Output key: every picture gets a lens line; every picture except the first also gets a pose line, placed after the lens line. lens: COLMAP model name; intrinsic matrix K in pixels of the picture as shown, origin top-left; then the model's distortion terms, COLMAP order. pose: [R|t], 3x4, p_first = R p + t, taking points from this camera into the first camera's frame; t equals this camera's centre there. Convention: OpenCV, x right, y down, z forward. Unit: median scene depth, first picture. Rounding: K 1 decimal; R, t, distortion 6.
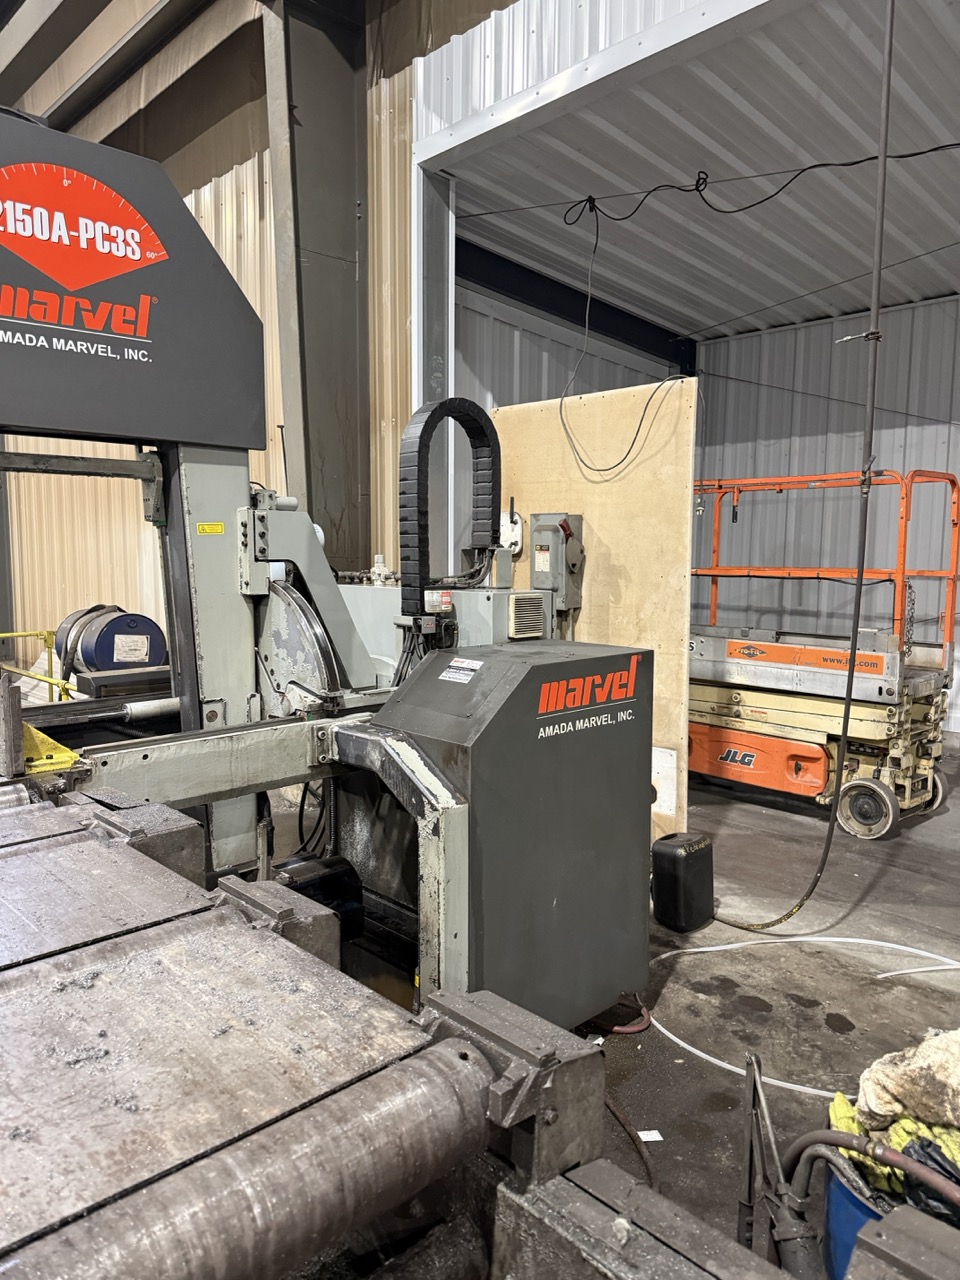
lens RADIAL K [[898.6, 0, 477.3], [0, 898.6, 639.3], [0, 0, 1]] dist [0.103722, -0.148087]
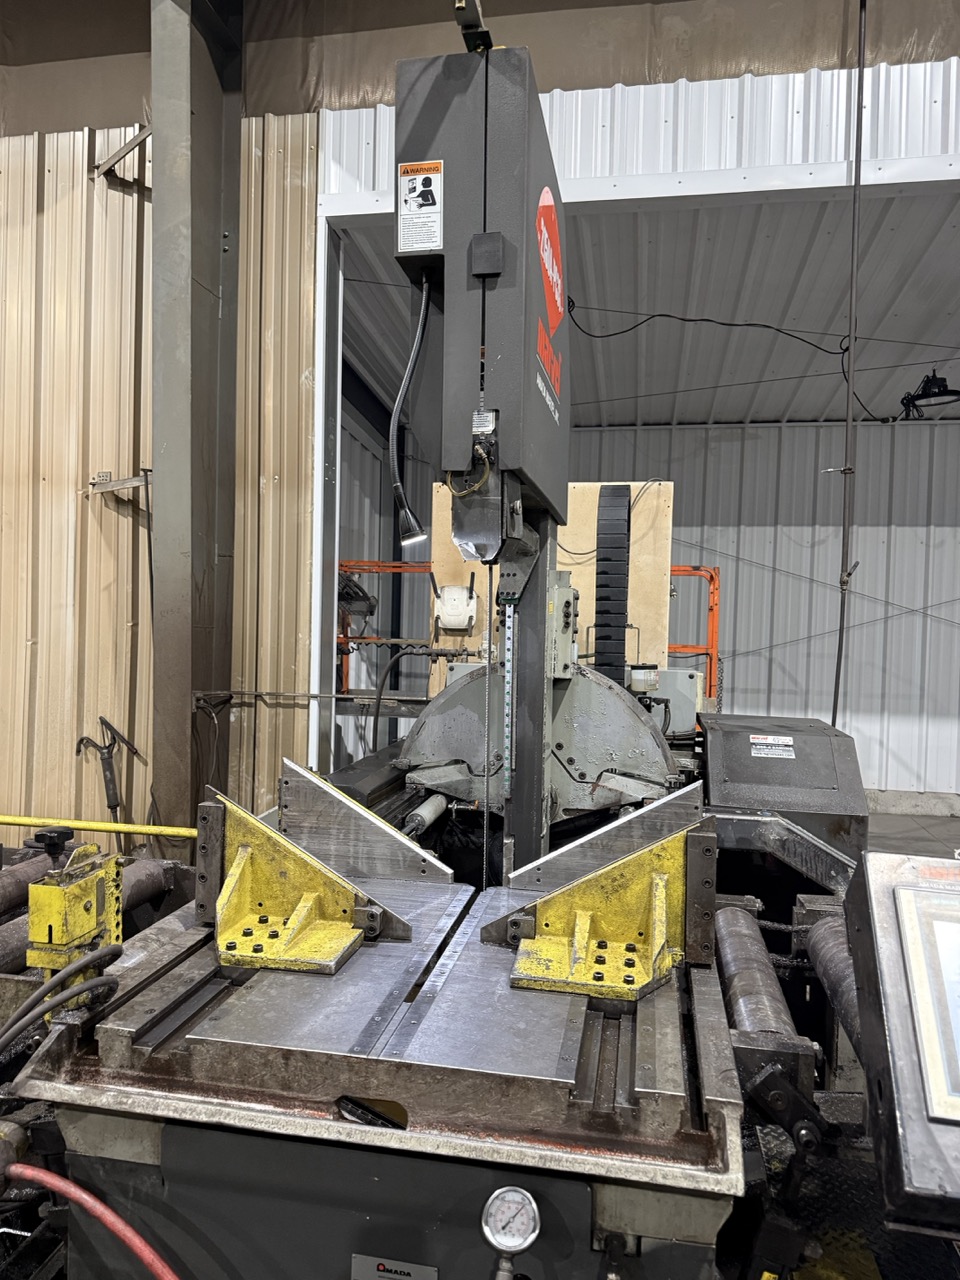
lens RADIAL K [[898.6, 0, 477.3], [0, 898.6, 639.3], [0, 0, 1]] dist [0.103722, -0.148087]
pose [[0.808579, 0.006162, 0.588356, -0.760504], [0.035693, 0.997590, -0.059500, -0.033050], [-0.587305, 0.069111, 0.806410, 0.269886]]
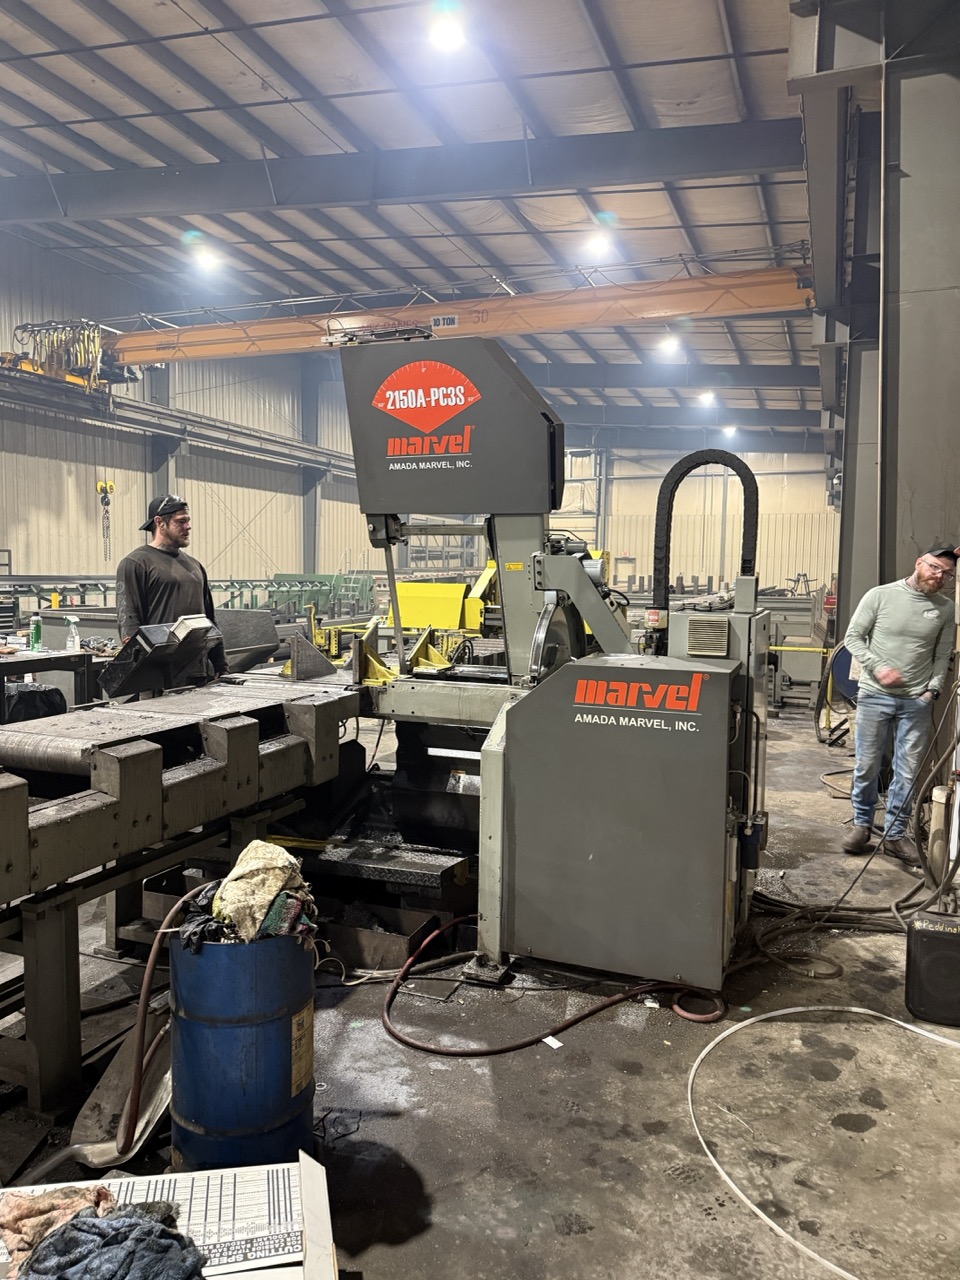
lens RADIAL K [[892.7, 0, 465.4], [0, 892.7, 665.2], [0, 0, 1]] dist [-0.007138, -0.003680]
pose [[0.405880, 0.097958, -0.908661, 0.916912], [-0.101145, 0.992946, 0.061866, -0.026181], [0.908312, 0.066796, 0.412925, 0.268200]]
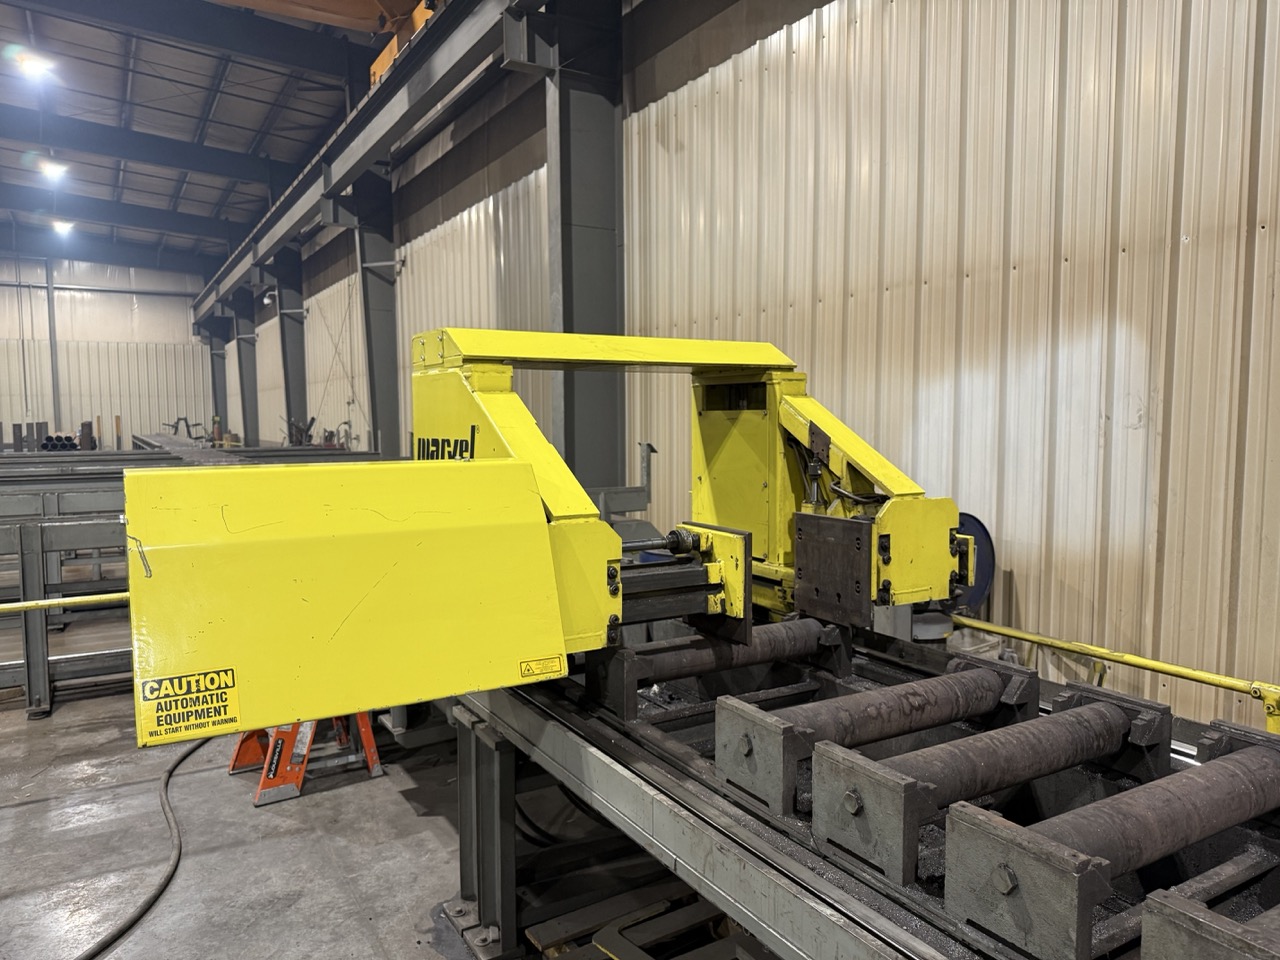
lens RADIAL K [[898.6, 0, 640.0], [0, 898.6, 480.0], [0, 0, 1]] dist [0.103722, -0.148087]
pose [[0.974900, 0.006565, -0.222548, -1.023576], [-0.013286, 0.999499, -0.028715, -0.065900], [0.222248, 0.030951, 0.974499, 0.701686]]
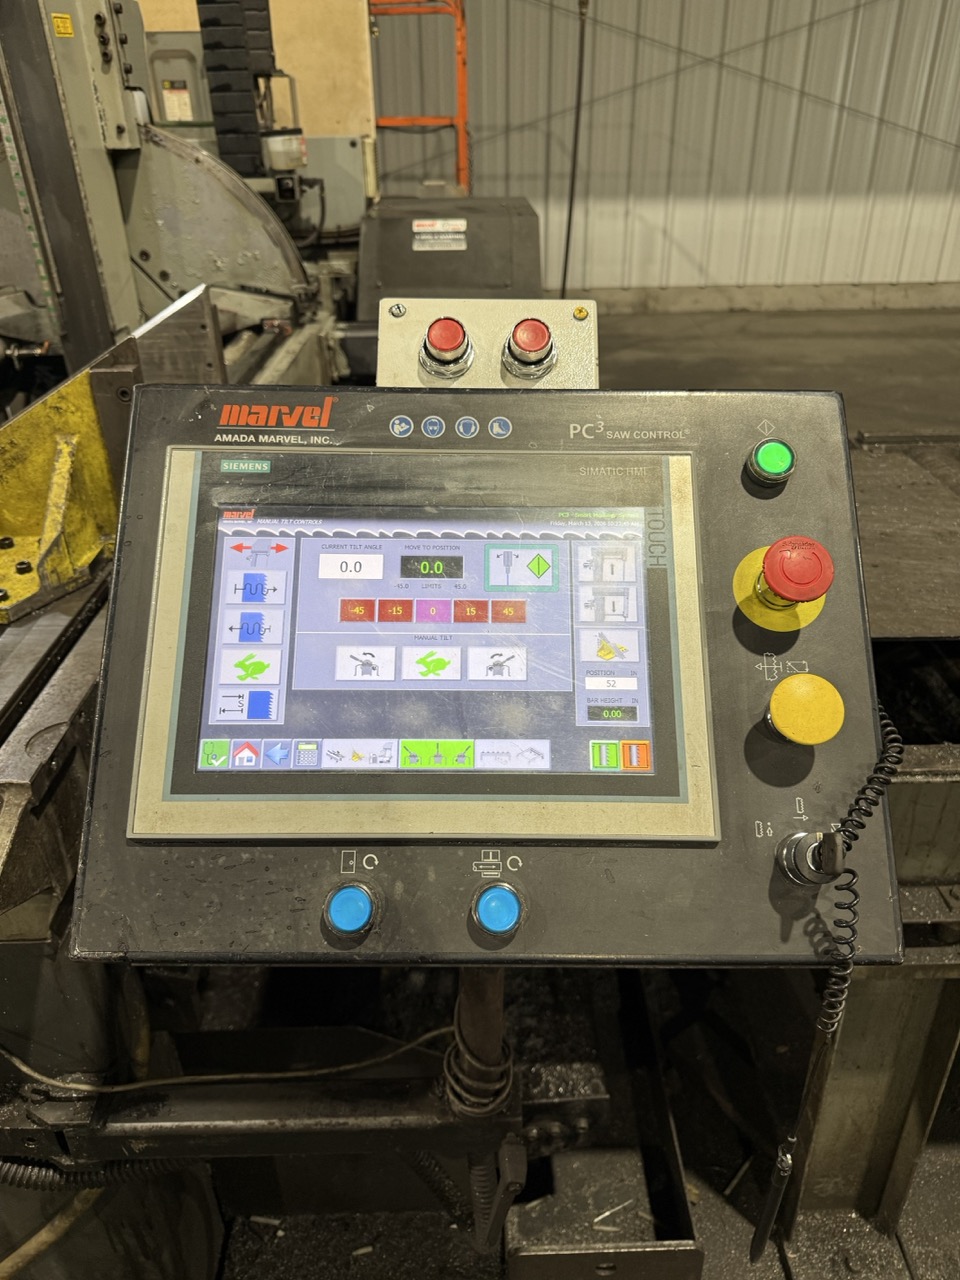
lens RADIAL K [[924.8, 0, 480.0], [0, 924.8, 640.0], [0, 0, 1]] dist [-0.005513, -0.006937]
pose [[0.677637, -0.378349, 0.630603, -0.546918], [0.092029, 0.894388, 0.437722, -0.000737], [-0.729615, -0.238583, 0.640890, 0.277841]]
